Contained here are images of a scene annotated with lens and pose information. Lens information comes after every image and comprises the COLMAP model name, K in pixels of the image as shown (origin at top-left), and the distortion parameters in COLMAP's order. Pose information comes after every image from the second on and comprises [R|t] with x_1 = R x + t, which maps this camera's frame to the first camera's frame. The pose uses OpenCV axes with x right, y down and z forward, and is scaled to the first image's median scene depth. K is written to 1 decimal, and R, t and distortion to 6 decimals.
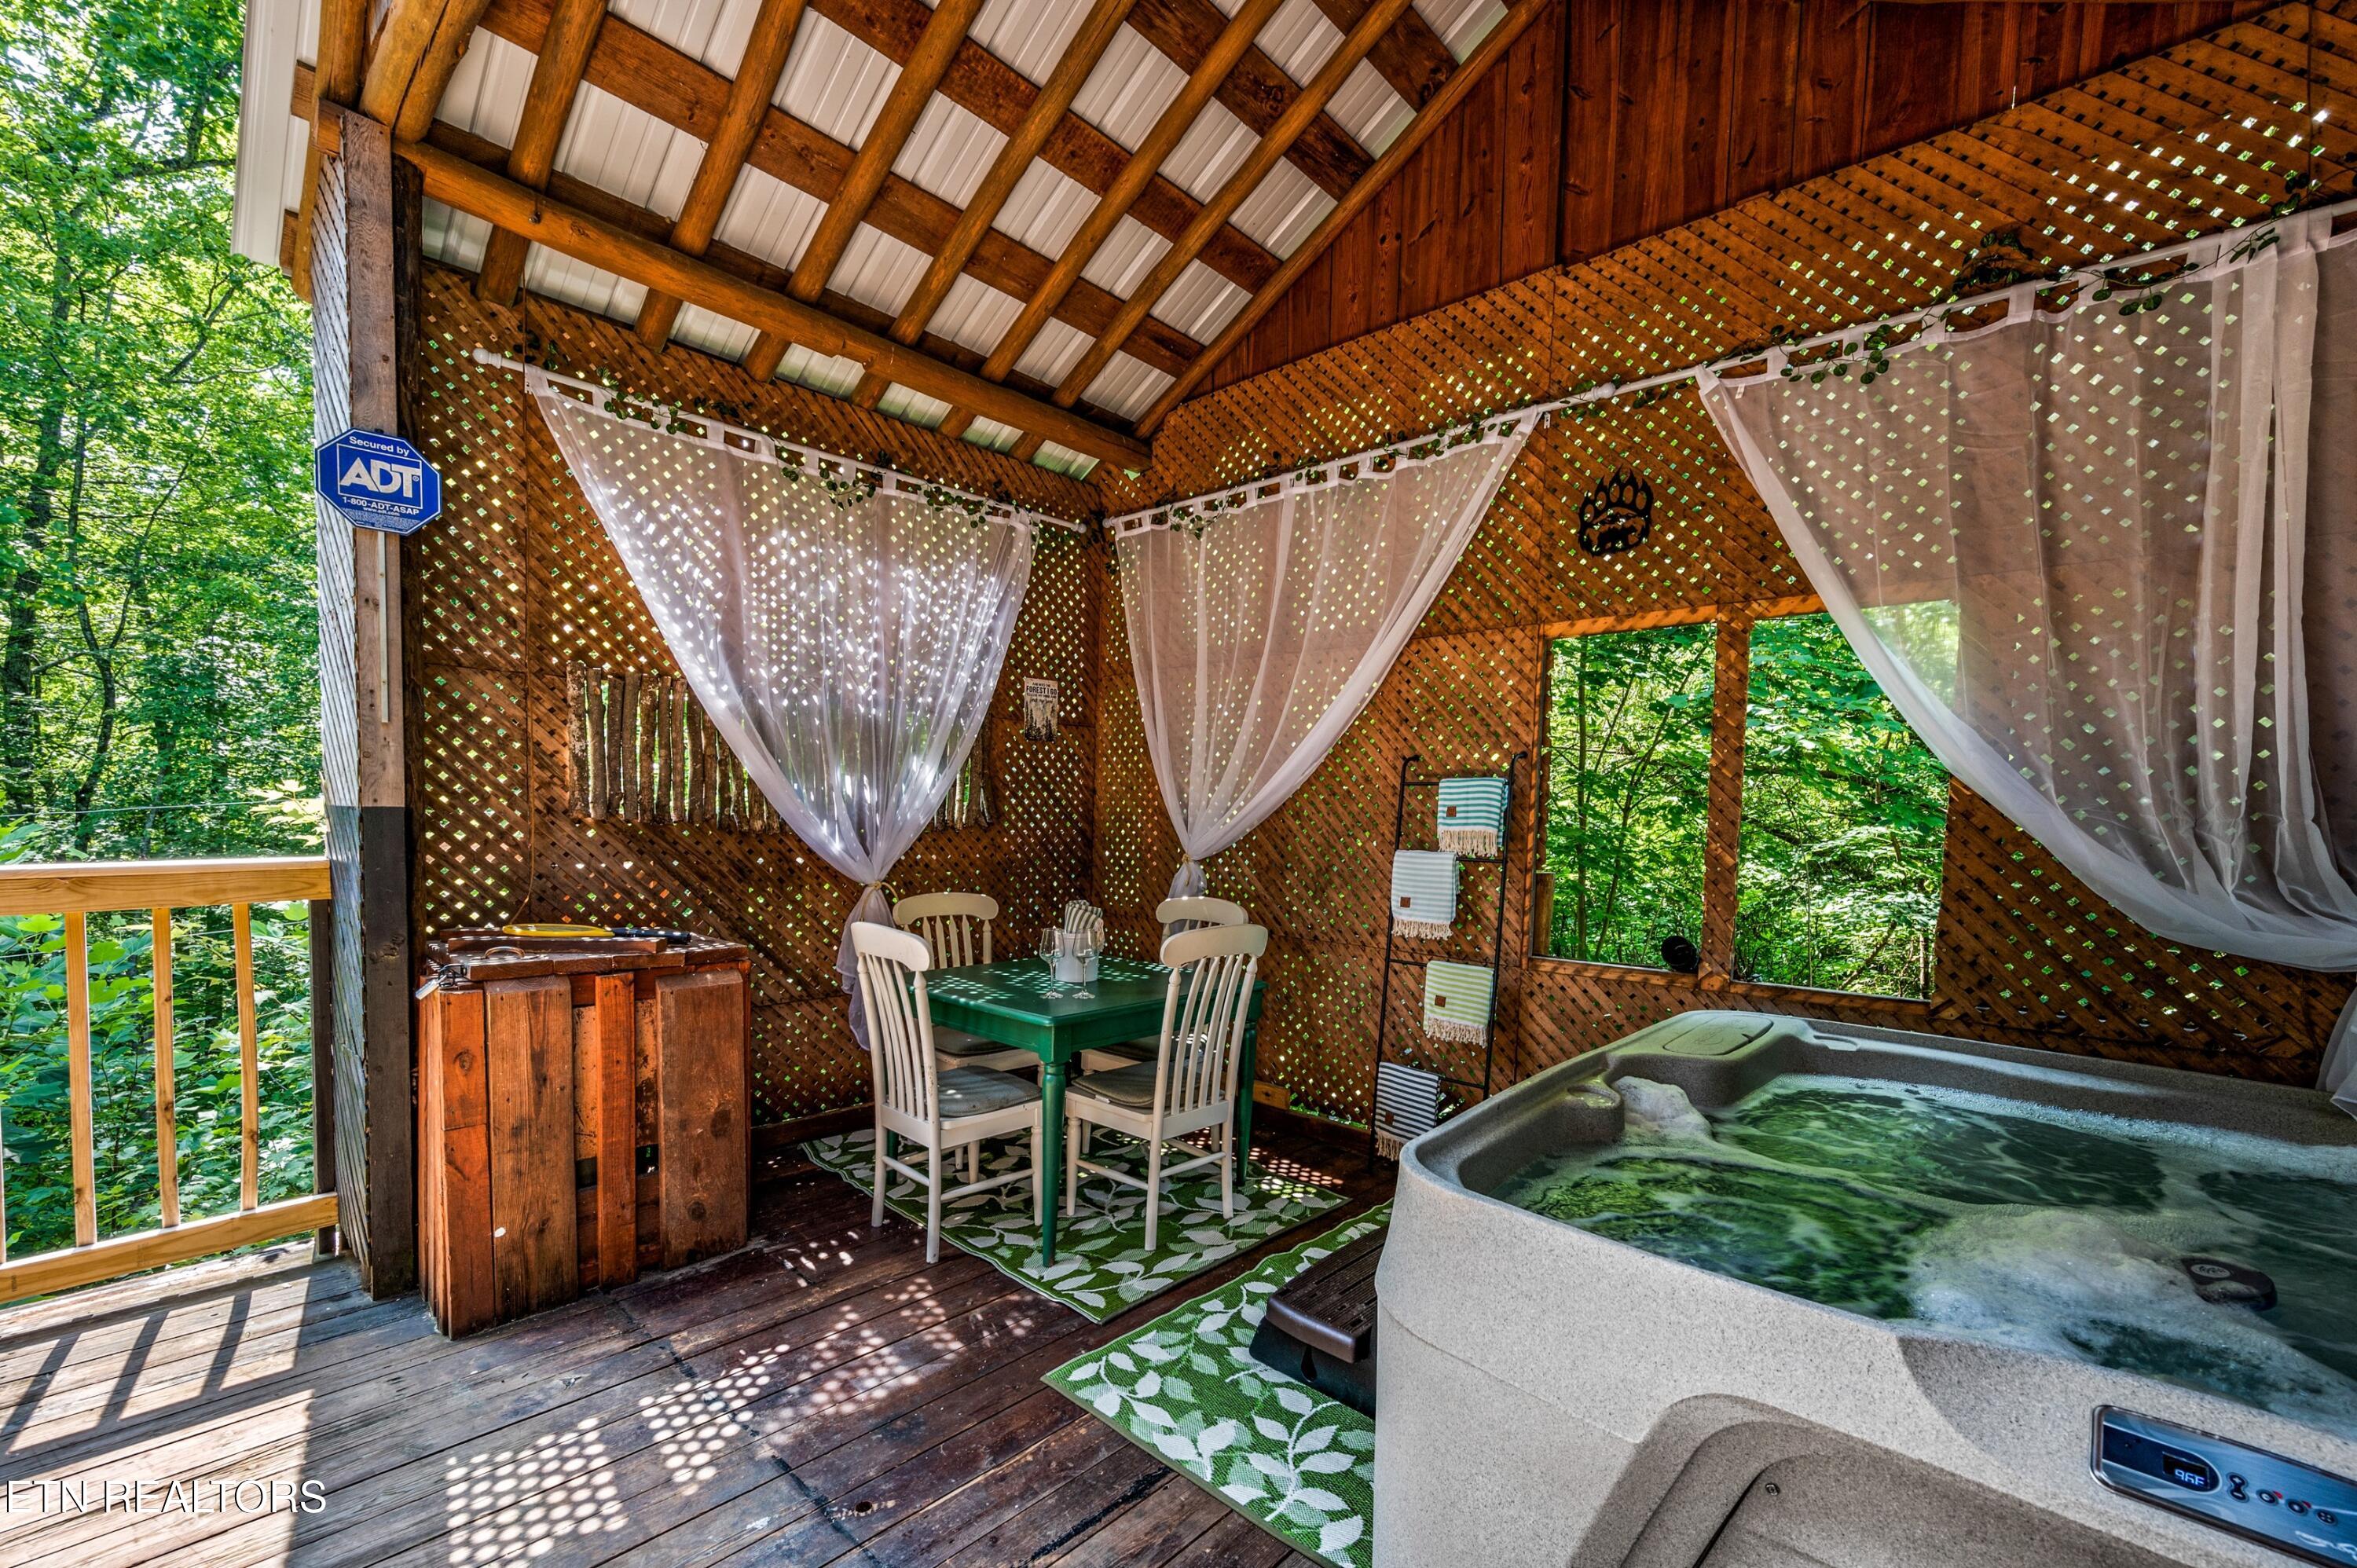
lens RADIAL K [[968.3, 0, 1222.7], [0, 968.3, 819.8], [0, 0, 1]] dist [-0.001011, -0.000073]
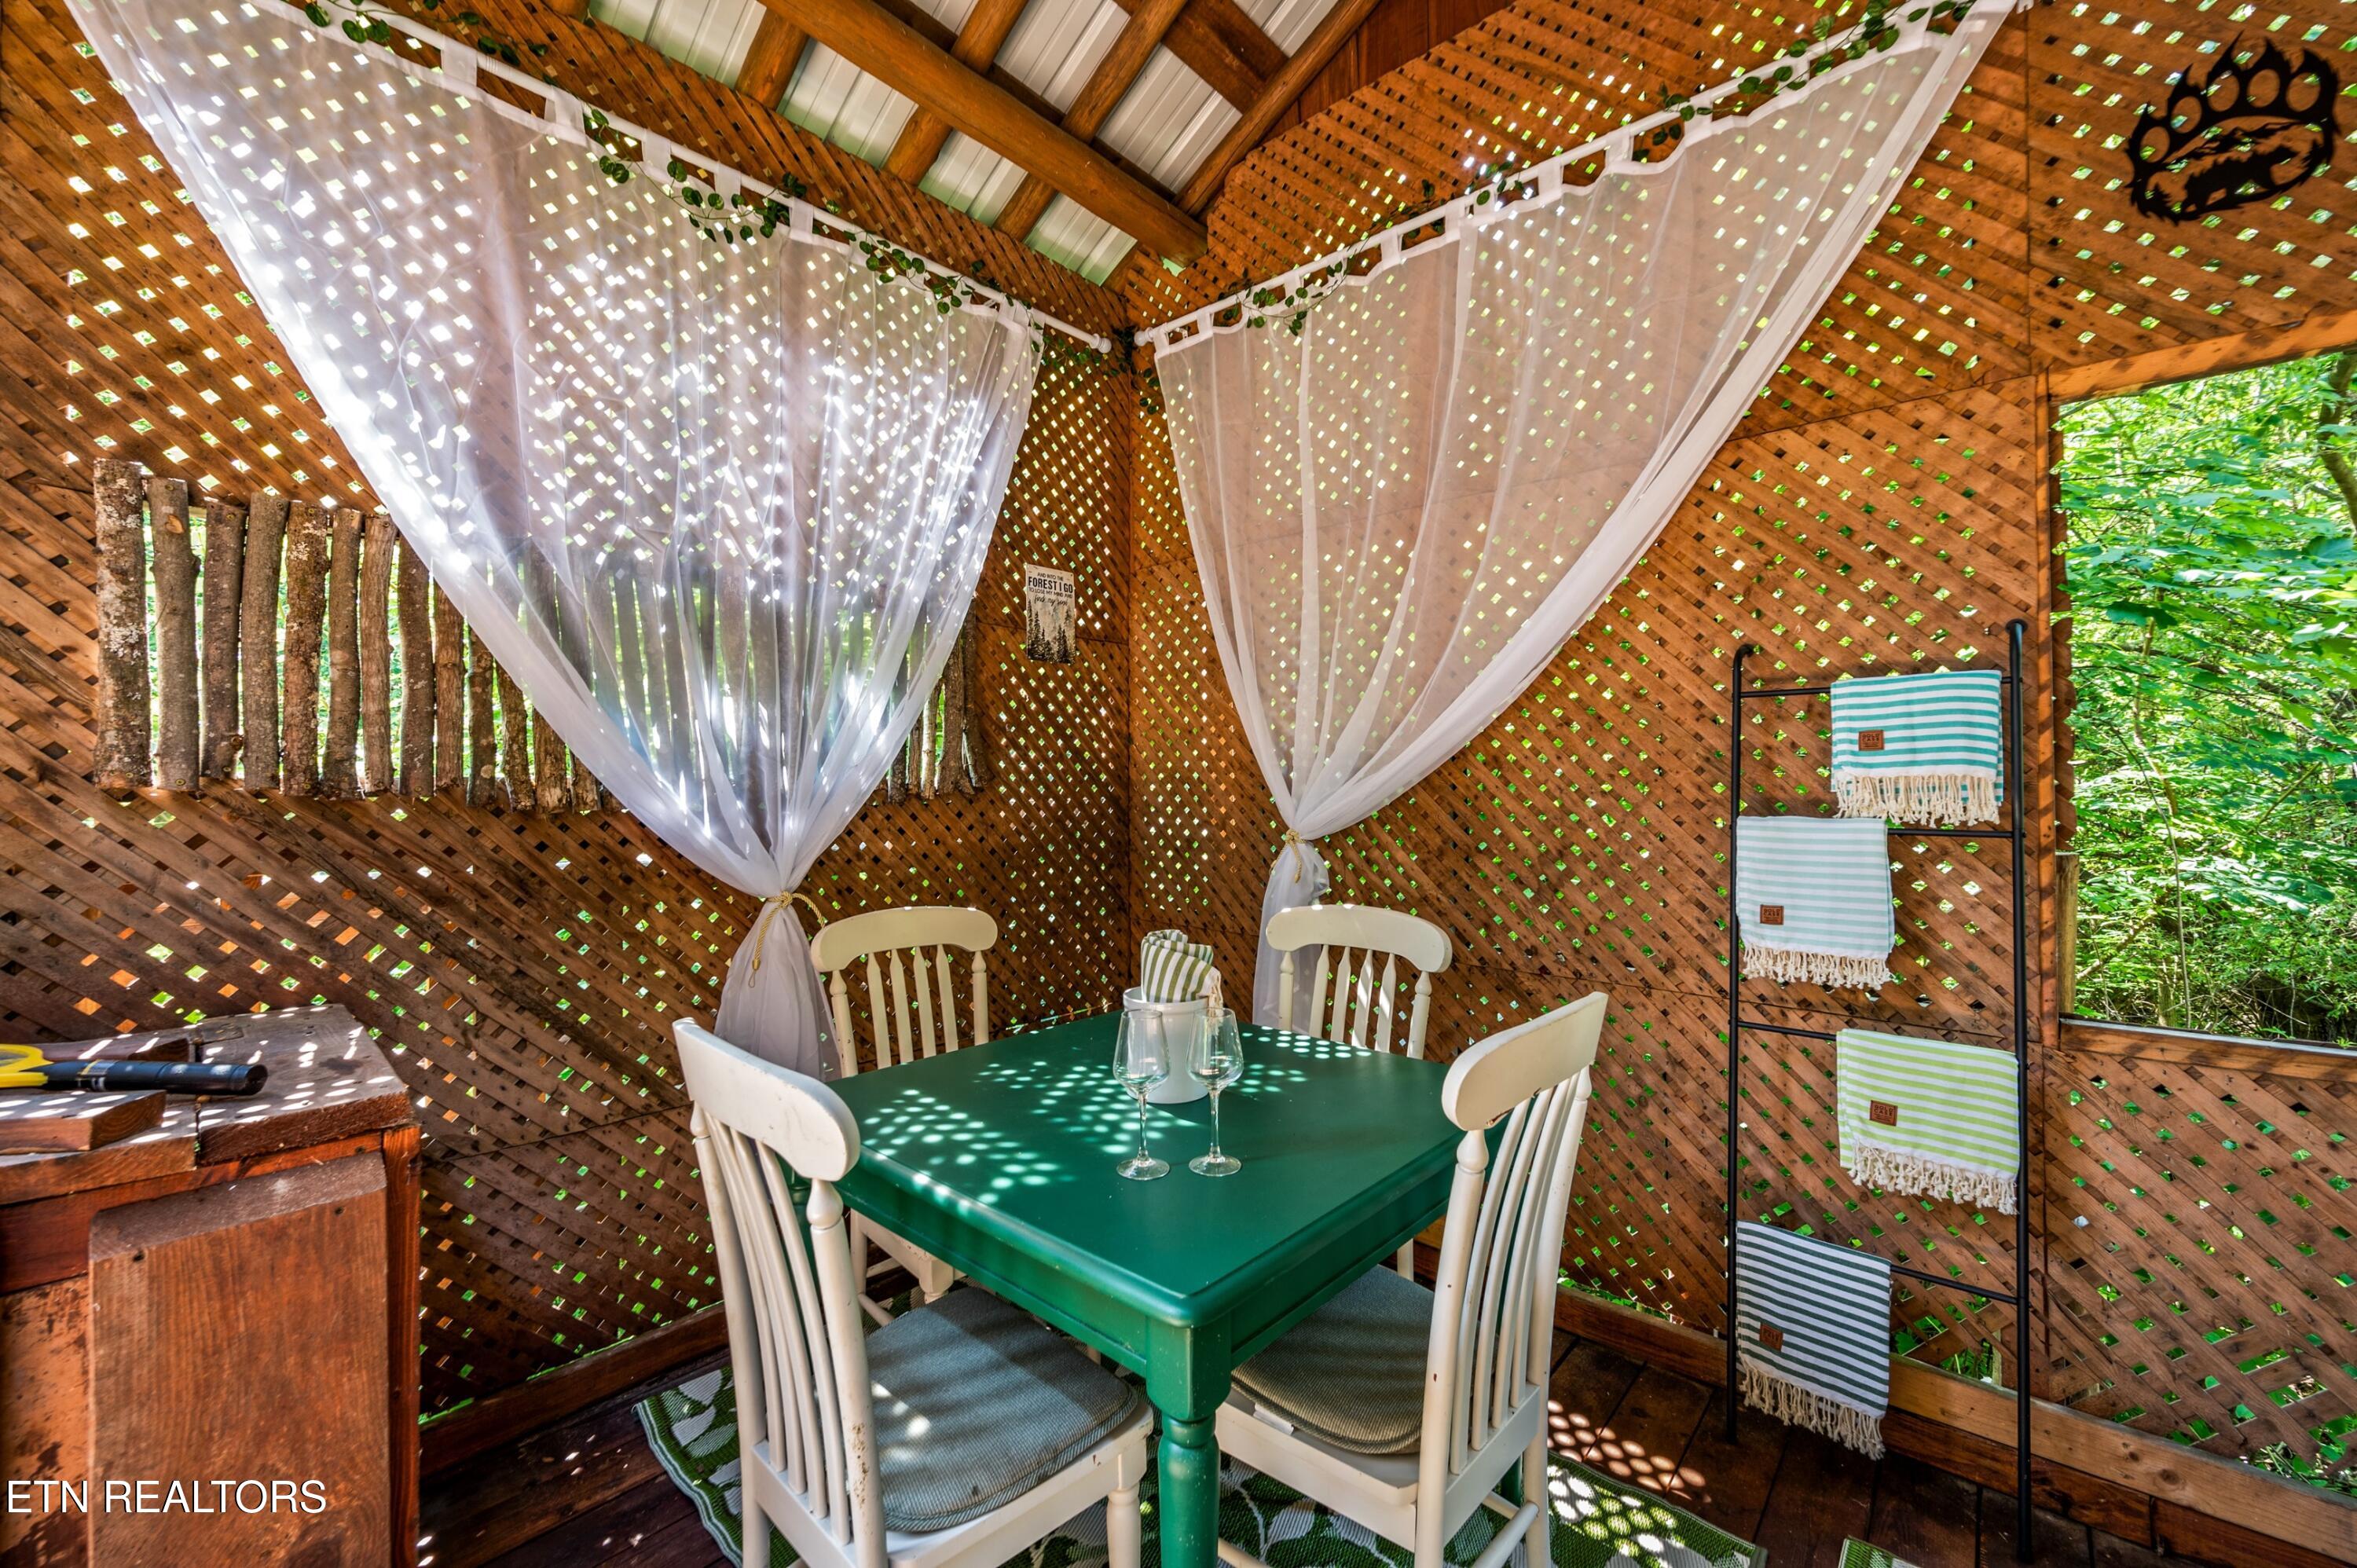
lens RADIAL K [[921.0, 0, 1179.8], [0, 921.0, 781.7], [0, 0, 1]] dist [-0.004167, 0.000723]
pose [[0.999734, -0.022903, -0.002563, -0.124779], [0.022875, 0.999683, -0.010473, 0.009715], [0.002802, 0.010411, 0.999942, 0.467099]]
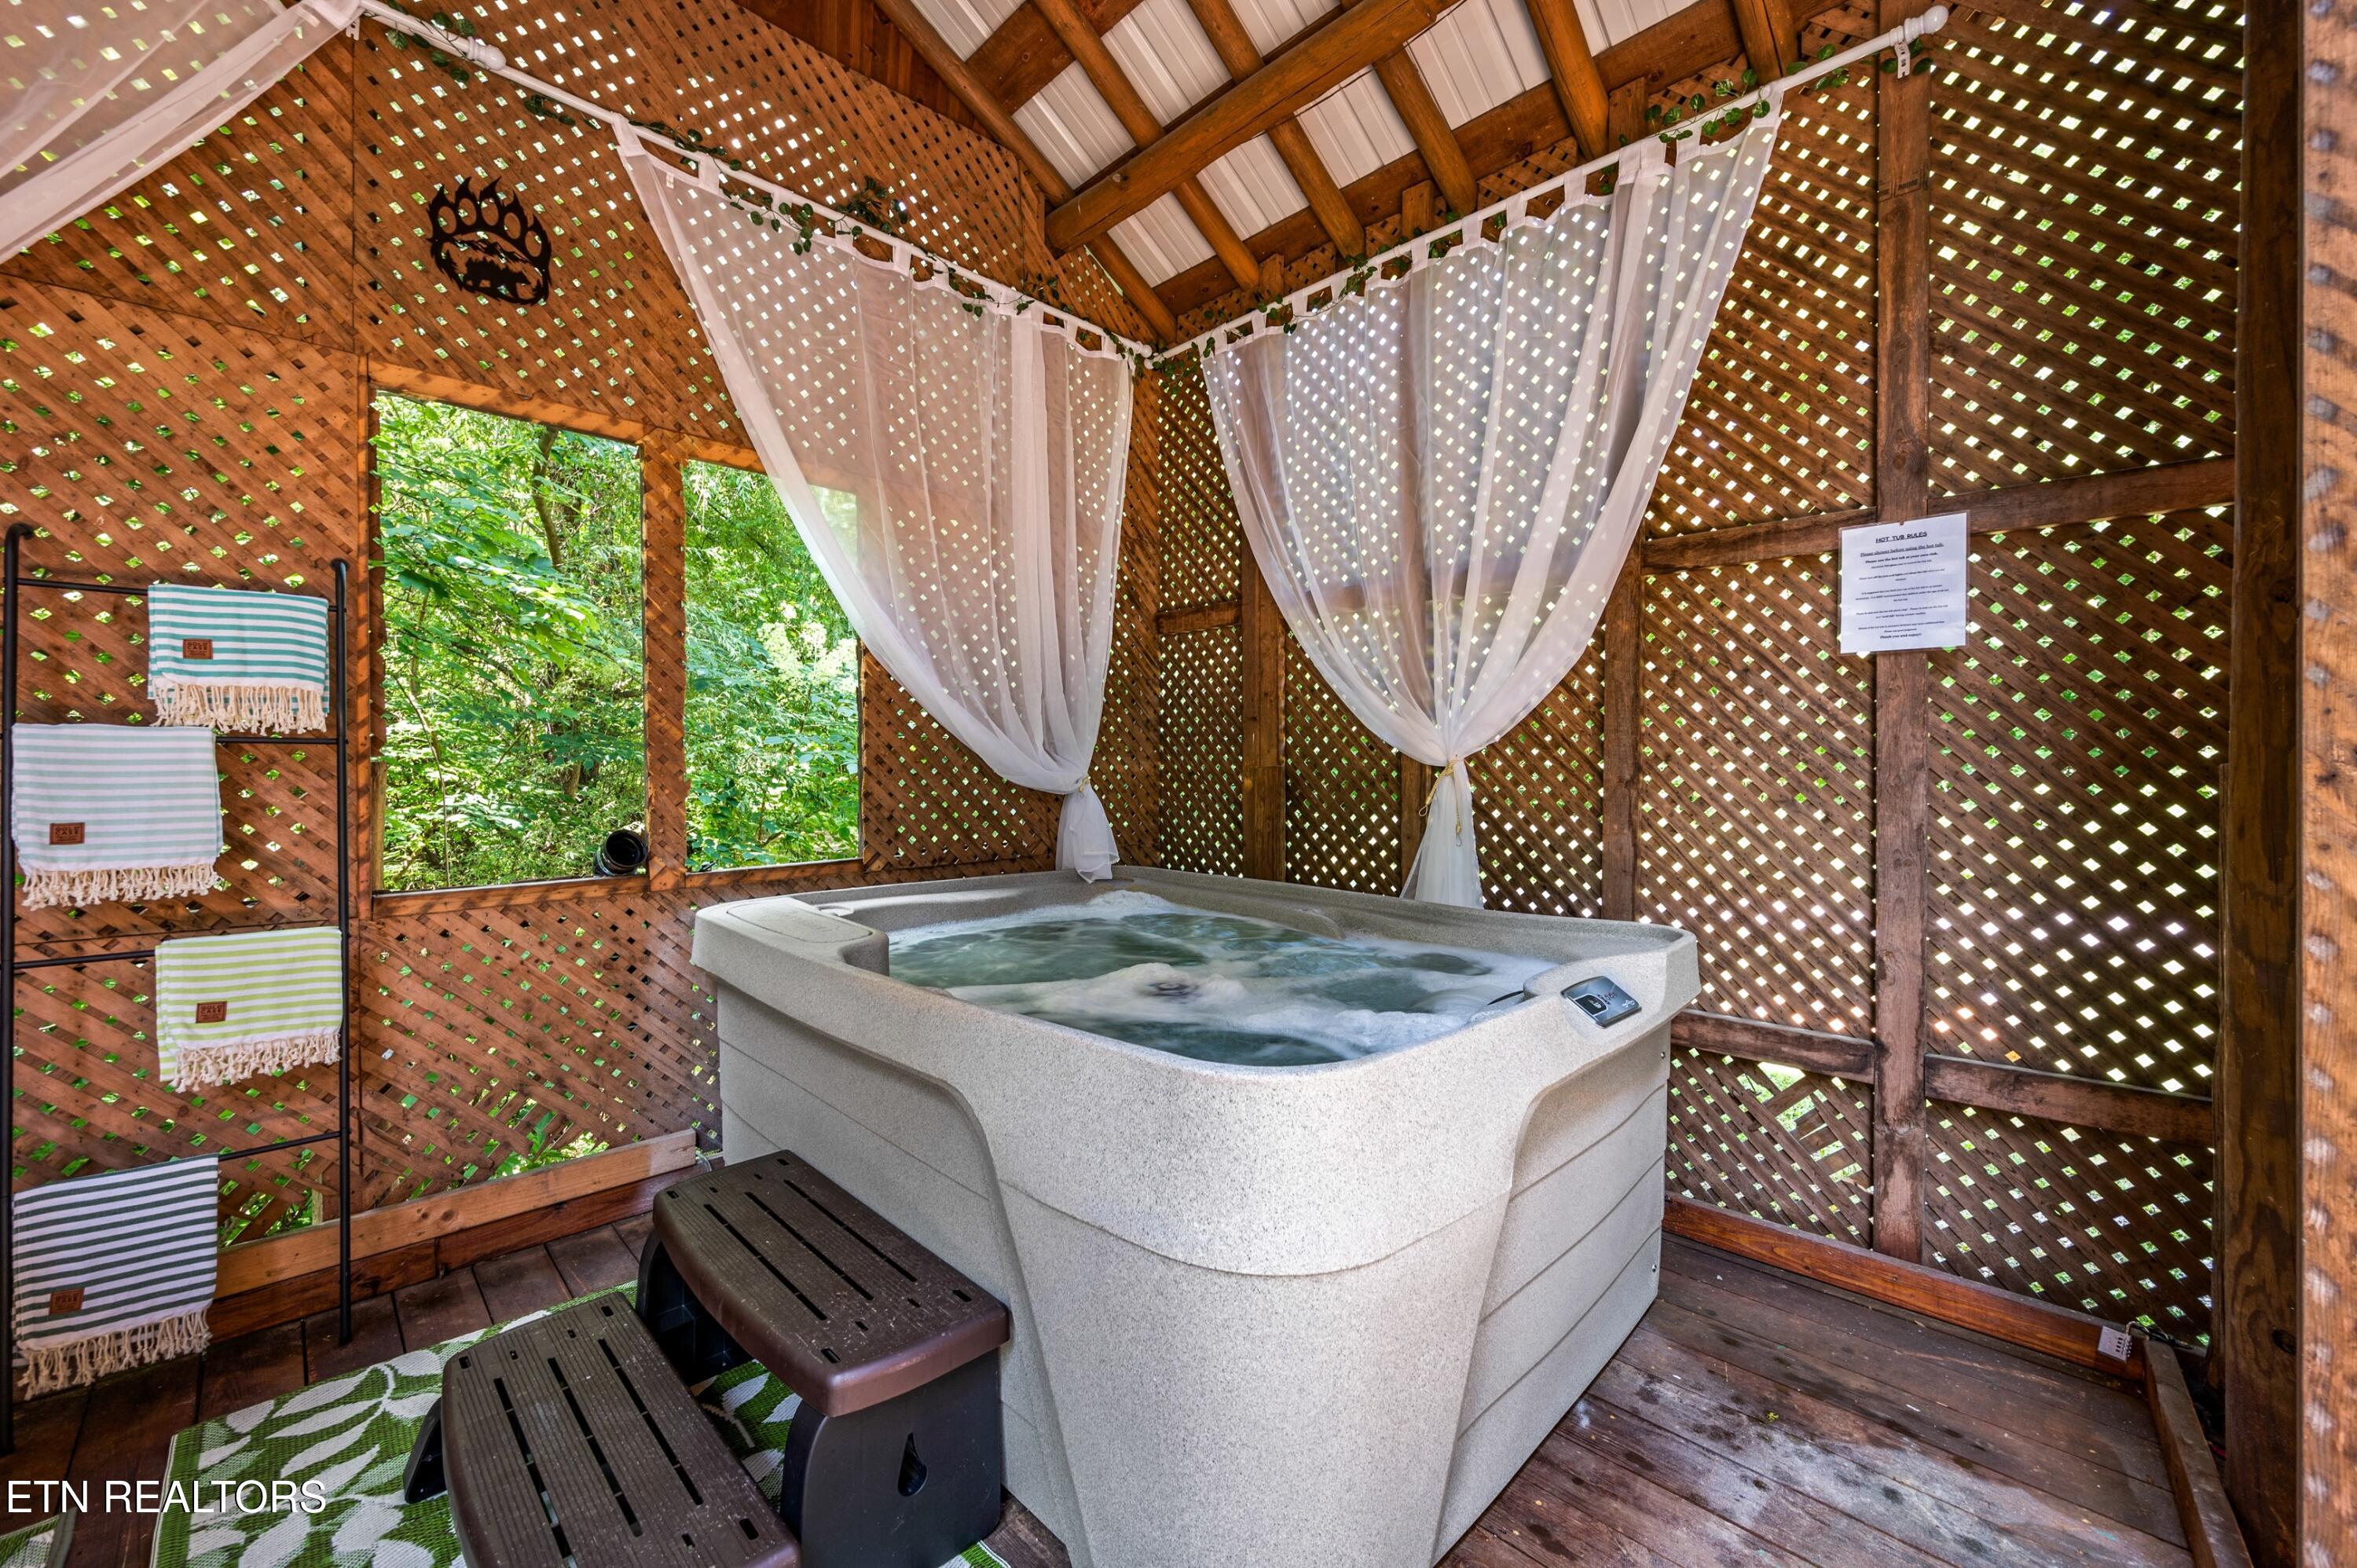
lens RADIAL K [[940.2, 0, 1167.4], [0, 940.2, 756.7], [0, 0, 1]] dist [0.000875, 0.000973]
pose [[0.081813, -0.018490, 0.996476, -0.210668], [0.004552, 0.999824, 0.018179, 0.039647], [-0.996637, 0.003048, 0.081883, 0.405611]]
